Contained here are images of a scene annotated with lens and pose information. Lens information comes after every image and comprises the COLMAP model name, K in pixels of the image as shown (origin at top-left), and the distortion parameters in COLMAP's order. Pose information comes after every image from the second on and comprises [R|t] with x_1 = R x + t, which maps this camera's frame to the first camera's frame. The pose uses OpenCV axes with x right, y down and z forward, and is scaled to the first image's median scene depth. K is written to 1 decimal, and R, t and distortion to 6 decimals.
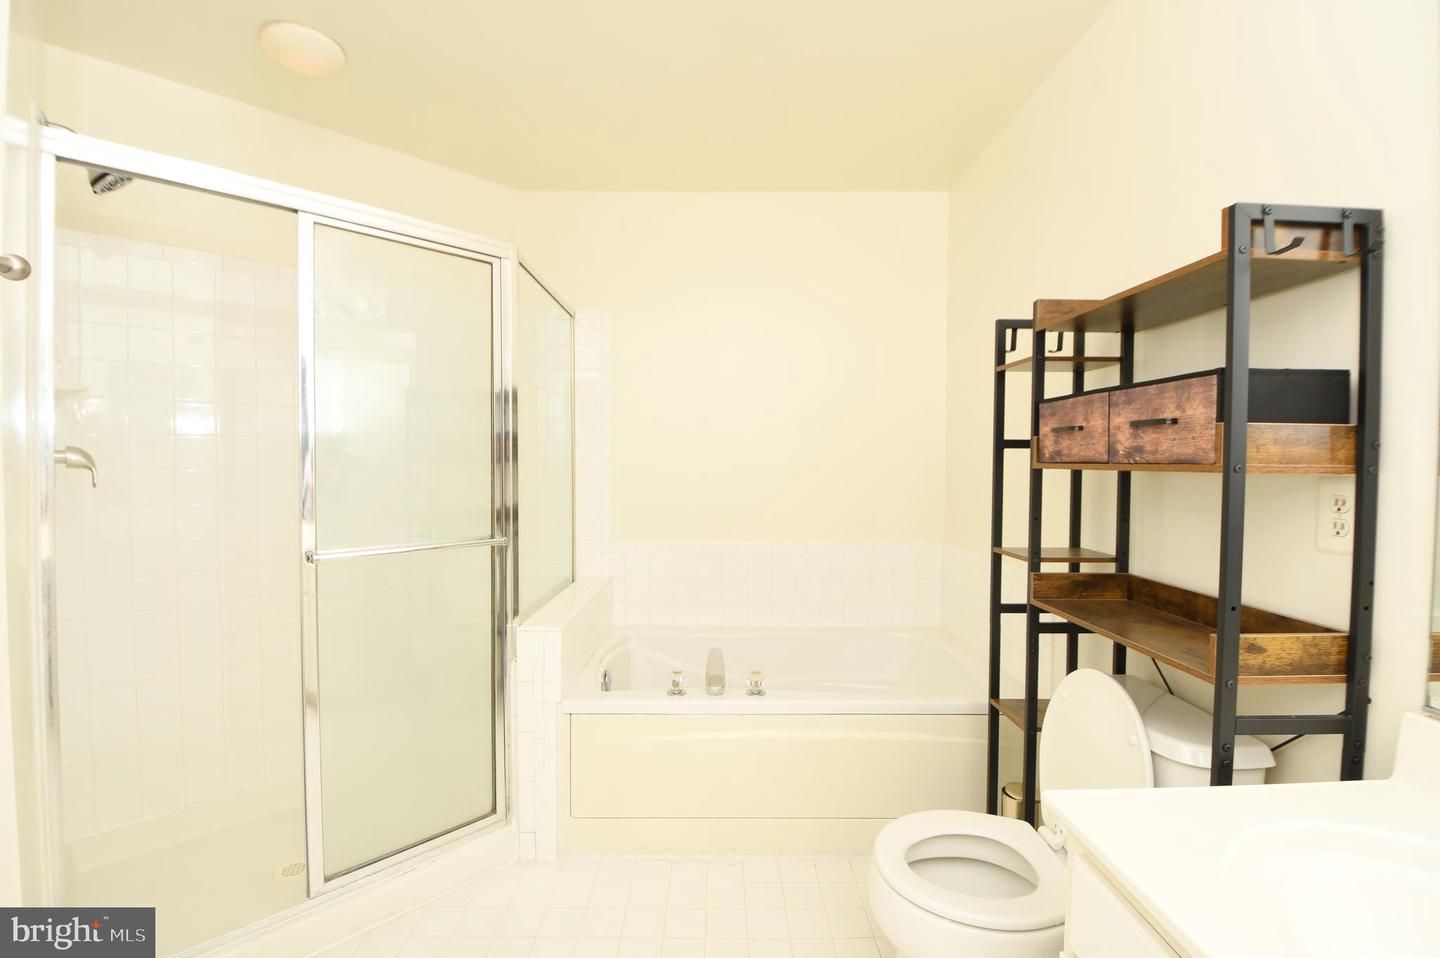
lens RADIAL K [[631.1, 0, 717.1], [0, 631.1, 477.1], [0, 0, 1]] dist [-0.001480, -0.011021]
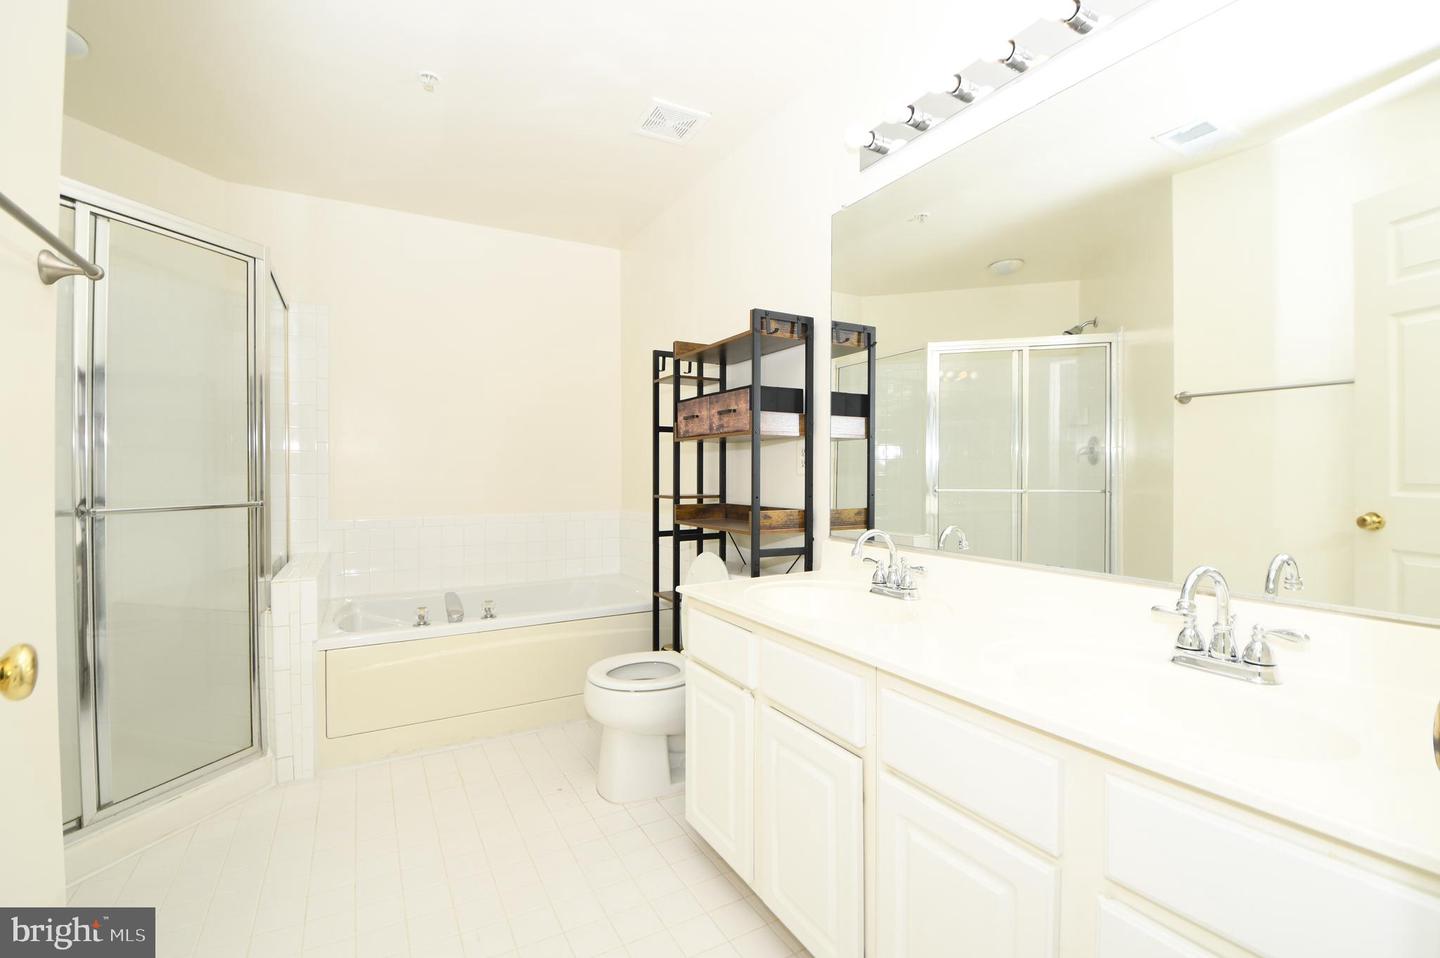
lens RADIAL K [[631.1, 0, 720.8], [0, 631.1, 475.7], [0, 0, 1]] dist [-0.001480, -0.011021]
pose [[0.870671, -0.008407, 0.491794, -0.214361], [0.018801, 0.999692, -0.016197, 0.106008], [-0.491507, 0.023348, 0.870561, -0.512479]]
